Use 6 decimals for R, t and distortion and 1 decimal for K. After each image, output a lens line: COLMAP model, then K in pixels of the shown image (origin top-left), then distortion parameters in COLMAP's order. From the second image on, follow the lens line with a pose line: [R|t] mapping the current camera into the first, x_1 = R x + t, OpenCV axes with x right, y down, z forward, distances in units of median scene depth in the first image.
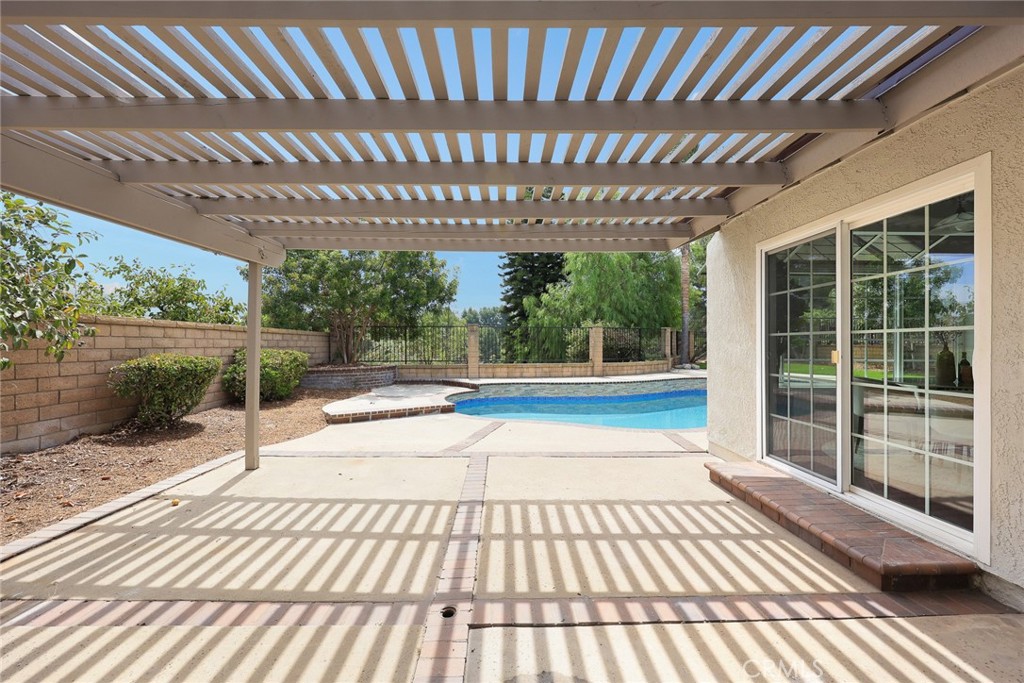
lens RADIAL K [[424.7, 0, 512.0], [0, 424.7, 341.5], [0, 0, 1]] dist [0.001081, 0.000033]
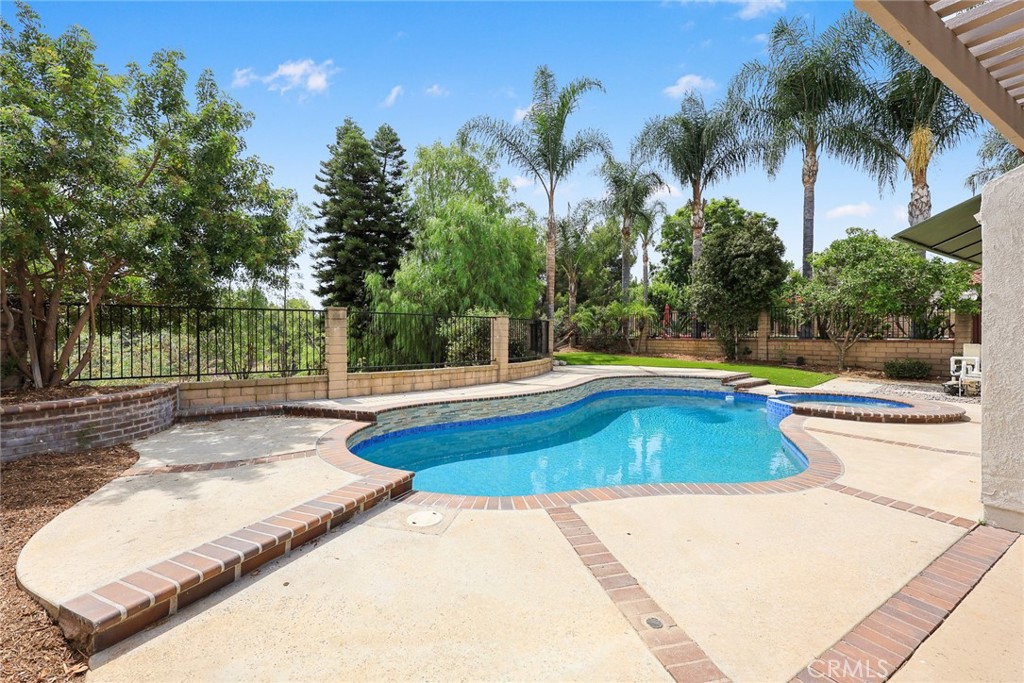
lens RADIAL K [[433.1, 0, 514.1], [0, 433.1, 335.6], [0, 0, 1]] dist [0.000747, -0.000033]
pose [[0.858115, -0.000729, 0.513456, -0.179243], [-0.001846, 0.999988, 0.004504, -0.004216], [-0.513454, -0.004813, 0.858104, 0.331645]]
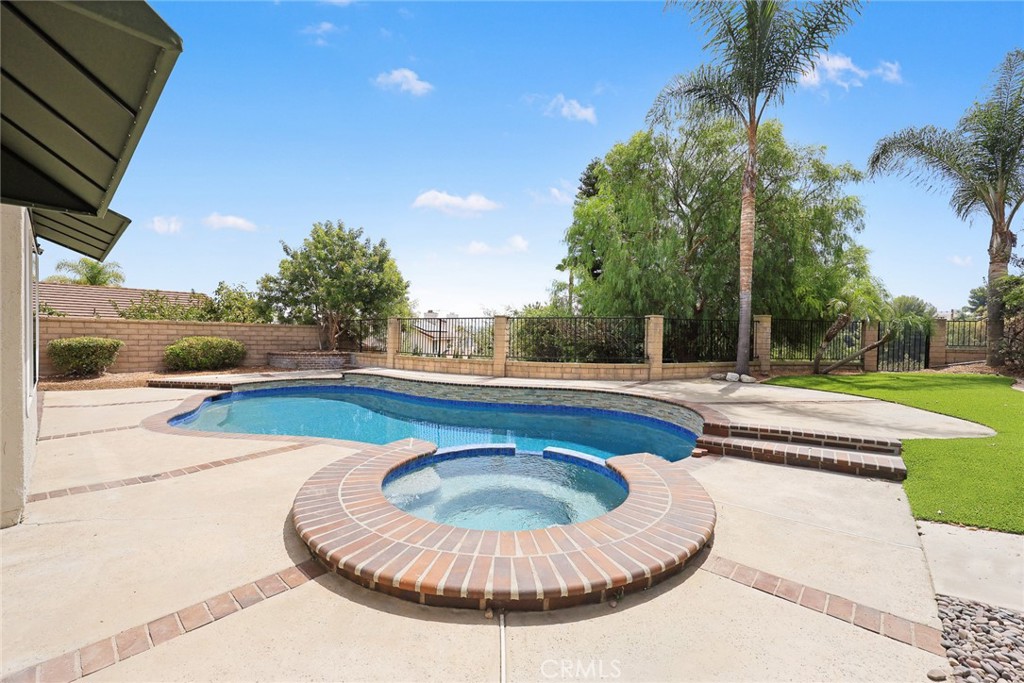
lens RADIAL K [[424.7, 0, 512.0], [0, 424.7, 341.5], [0, 0, 1]] dist [0.001081, 0.000033]
pose [[0.721166, 0.024650, -0.692324, 0.802000], [-0.008121, 0.999599, 0.027131, -0.009277], [0.692715, -0.013943, 0.721077, 0.426988]]
